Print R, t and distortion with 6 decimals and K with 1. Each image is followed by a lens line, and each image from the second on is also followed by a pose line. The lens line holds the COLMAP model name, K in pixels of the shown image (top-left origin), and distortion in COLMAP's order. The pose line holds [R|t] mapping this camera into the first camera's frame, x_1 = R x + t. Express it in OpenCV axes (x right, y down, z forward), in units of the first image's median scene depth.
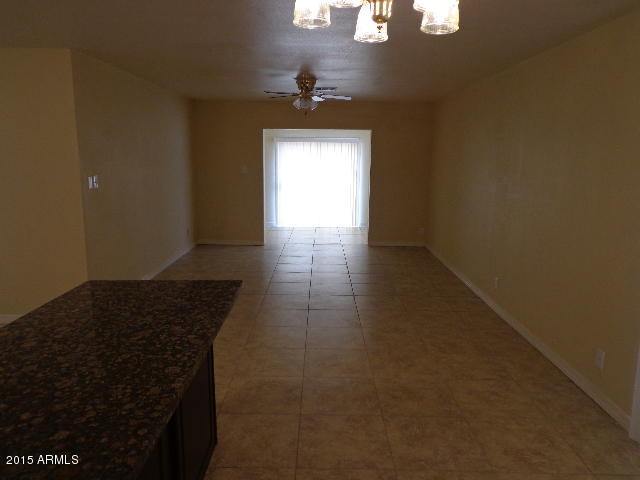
lens RADIAL K [[476.8, 0, 319.8], [0, 476.8, 239.9], [0, 0, 1]] dist [0.012540, 0.004098]
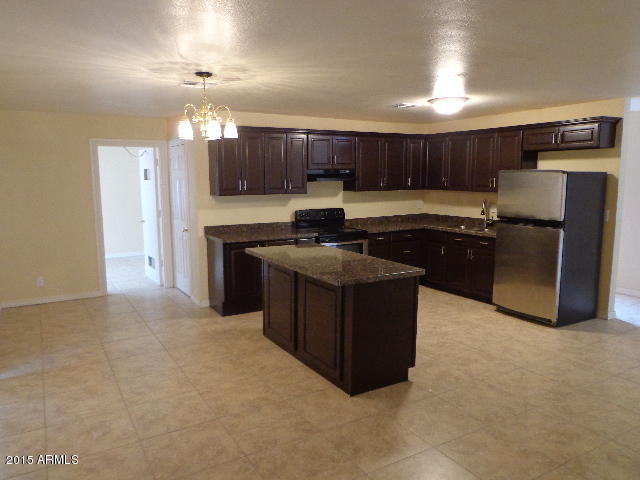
lens RADIAL K [[476.8, 0, 319.7], [0, 476.8, 238.8], [0, 0, 1]] dist [0.012540, 0.004098]
pose [[-0.860378, 0.062986, -0.505749, 0.496354], [-0.092086, 0.956789, 0.275816, -0.353209], [0.501268, 0.283878, -0.817401, 1.863025]]
